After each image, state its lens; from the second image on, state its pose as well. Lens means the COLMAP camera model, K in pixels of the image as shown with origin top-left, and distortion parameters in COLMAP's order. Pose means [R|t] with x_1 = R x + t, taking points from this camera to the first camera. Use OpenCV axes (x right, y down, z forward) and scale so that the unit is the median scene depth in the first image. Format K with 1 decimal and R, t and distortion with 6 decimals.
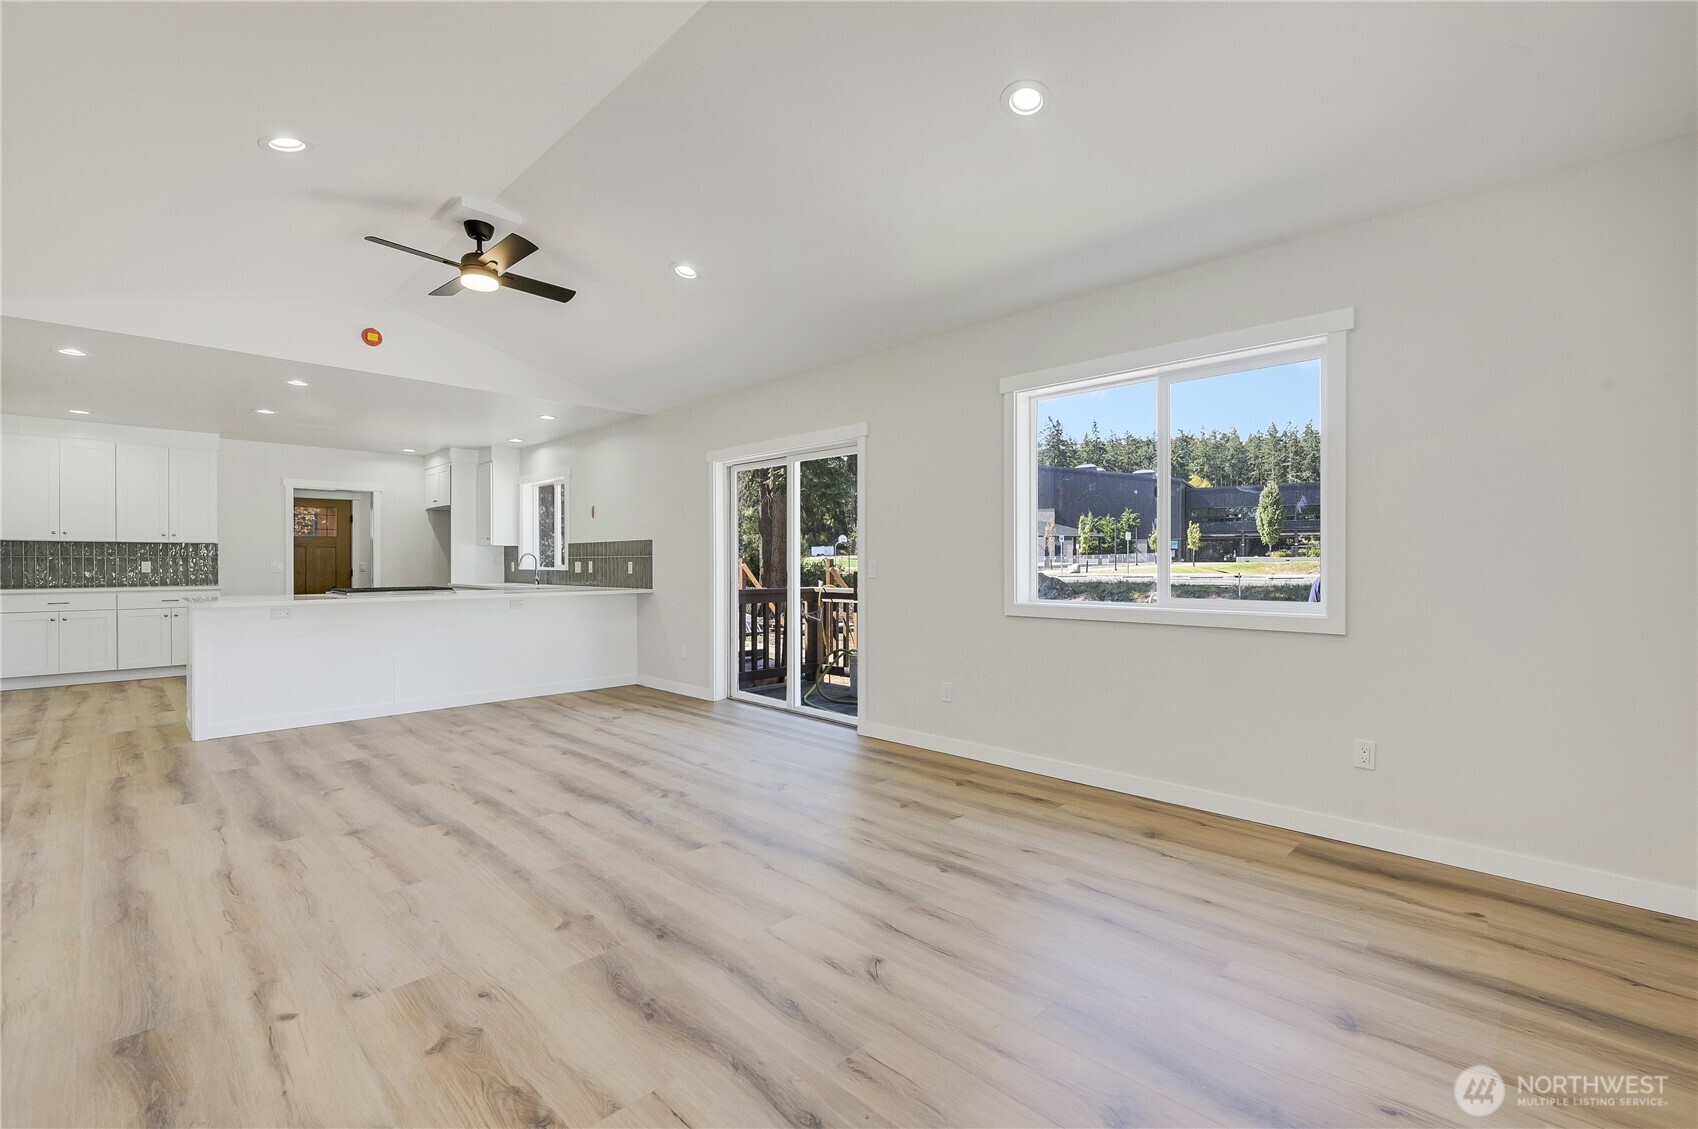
lens RADIAL K [[735.3, 0, 854.4], [0, 735.3, 565.7], [0, 0, 1]] dist [0.001617, -0.000065]
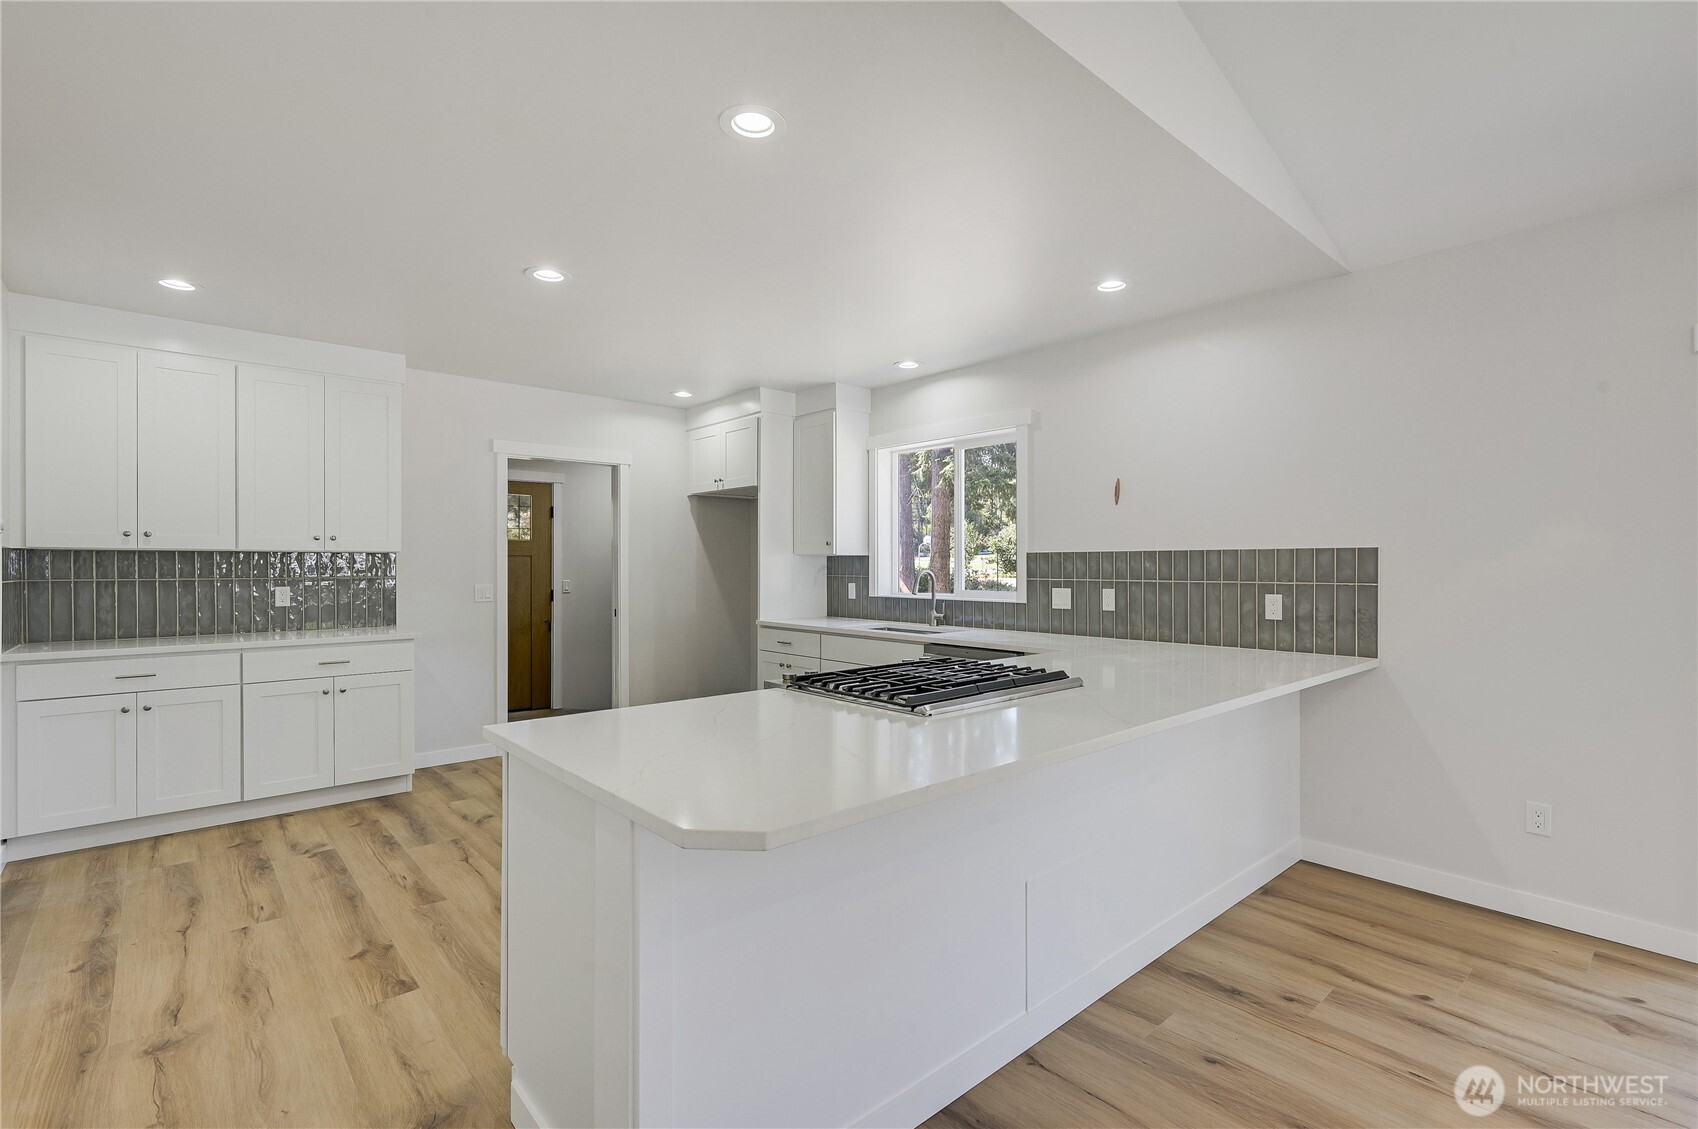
lens RADIAL K [[769.7, 0, 855.6], [0, 769.7, 568.3], [0, 0, 1]] dist [0.000658, 0.000267]
pose [[0.997884, 0.001613, -0.065005, -0.968411], [-0.001515, 0.999998, 0.001555, -0.039967], [0.065008, -0.001454, 0.997884, 0.883434]]
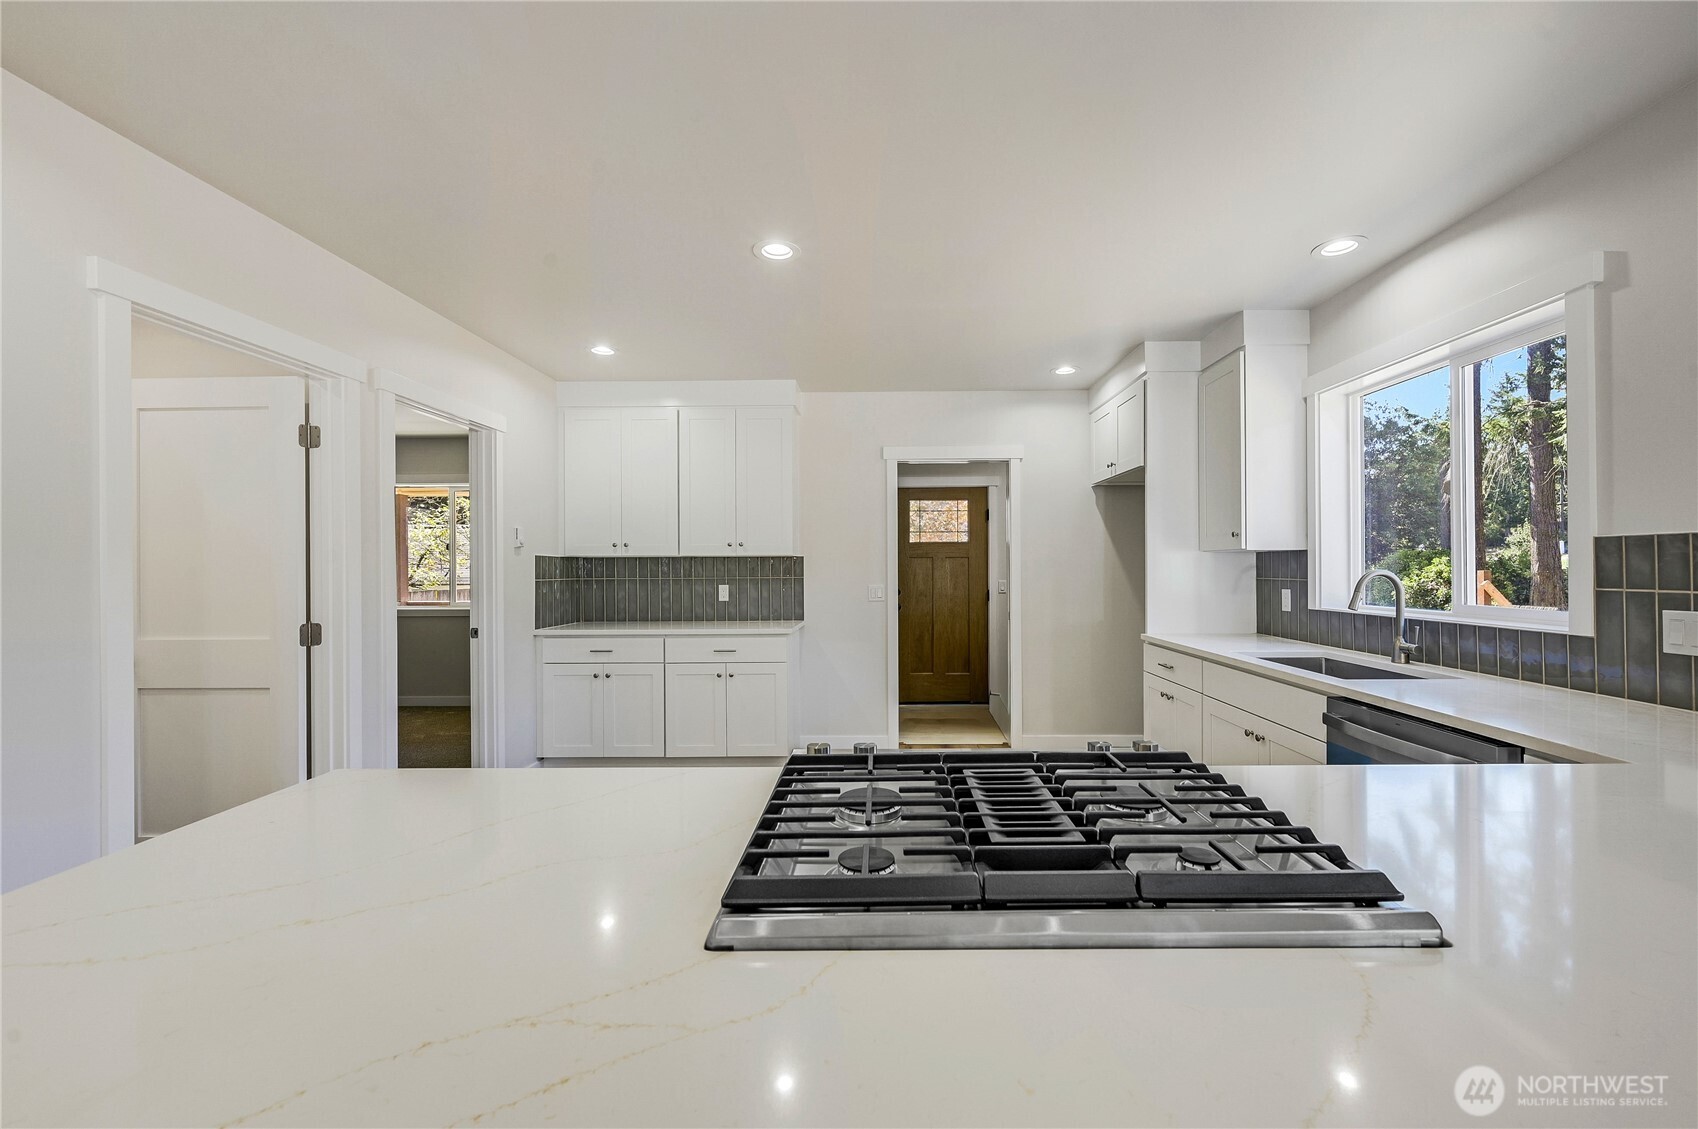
lens RADIAL K [[681.6, 0, 880.1], [0, 681.6, 568.1], [0, 0, 1]] dist [-0.001517, 0.000029]
pose [[0.696942, -0.001543, -0.717125, -0.798246], [0.002883, 0.999996, 0.000650, -0.040406], [0.717121, -0.002521, 0.696944, 1.294767]]
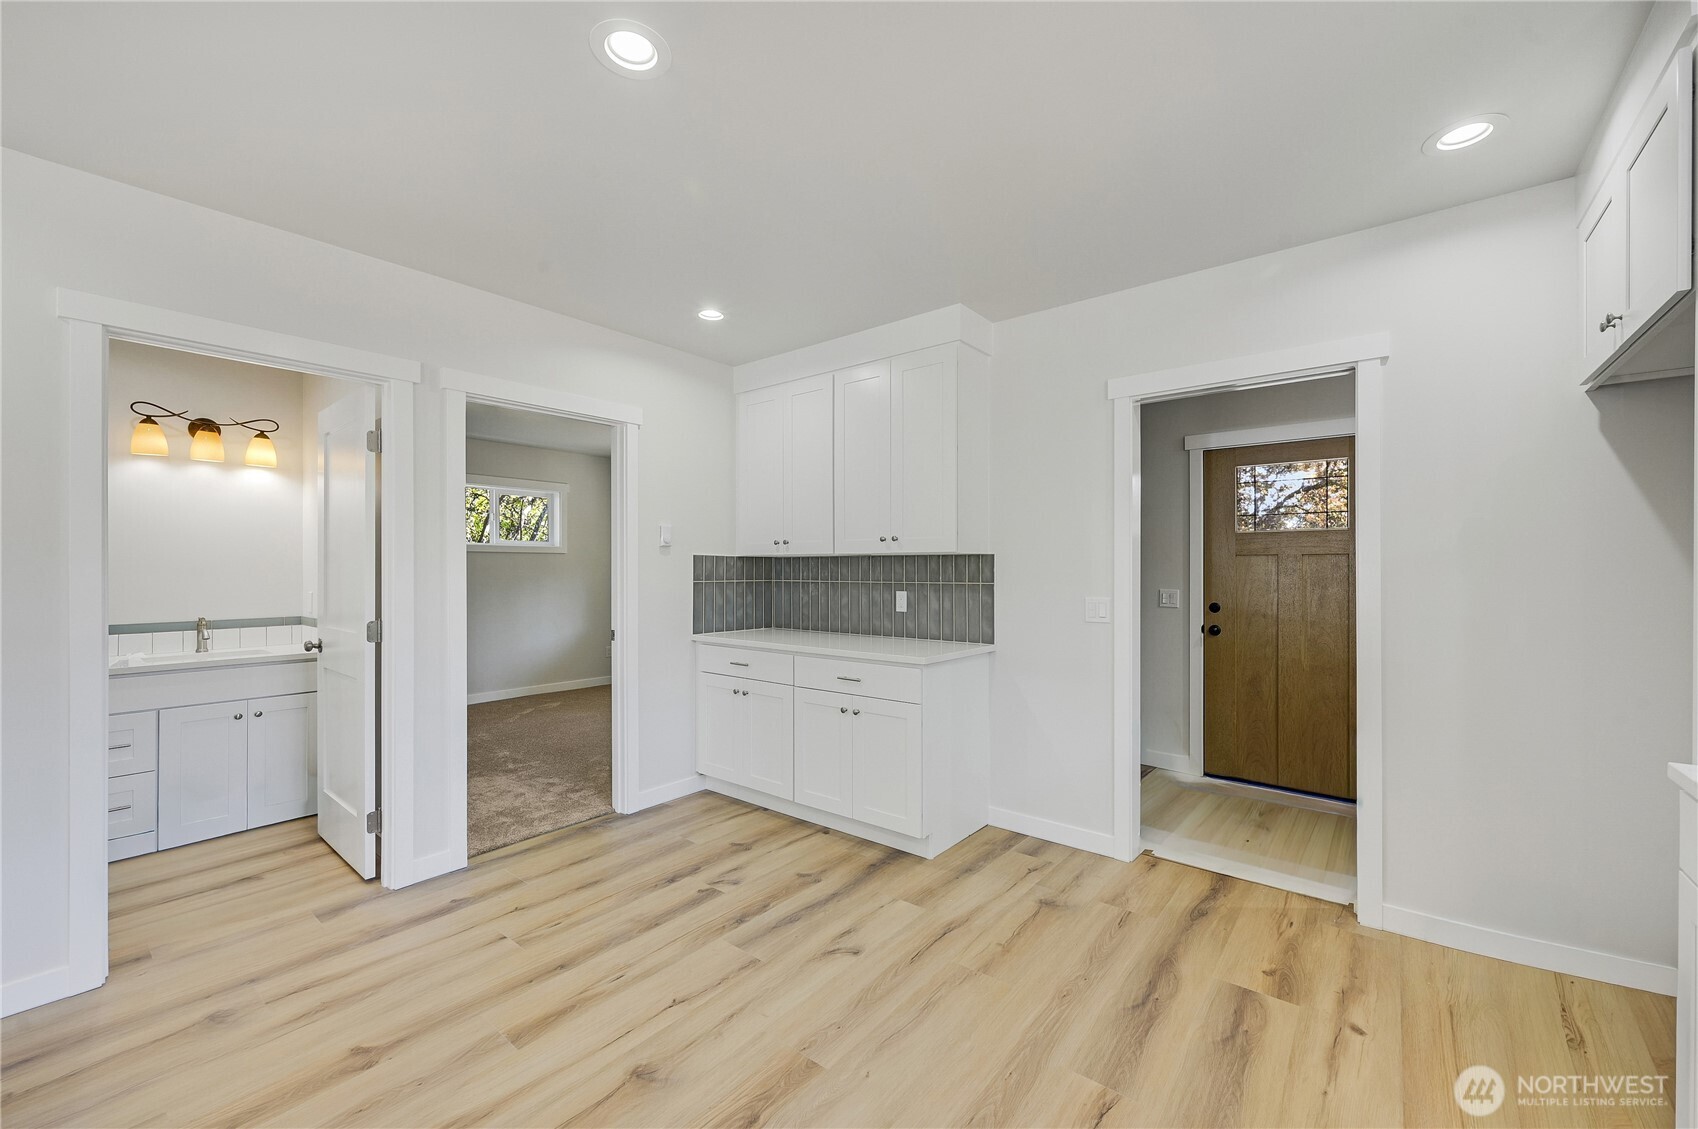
lens RADIAL K [[671.0, 0, 857.8], [0, 671.0, 568.7], [0, 0, 1]] dist [-0.000928, -0.000008]
pose [[0.101173, 0.000897, -0.994868, -0.939292], [-0.002393, 0.999997, 0.000658, -0.042477], [0.994866, 0.002314, 0.101175, 1.790226]]
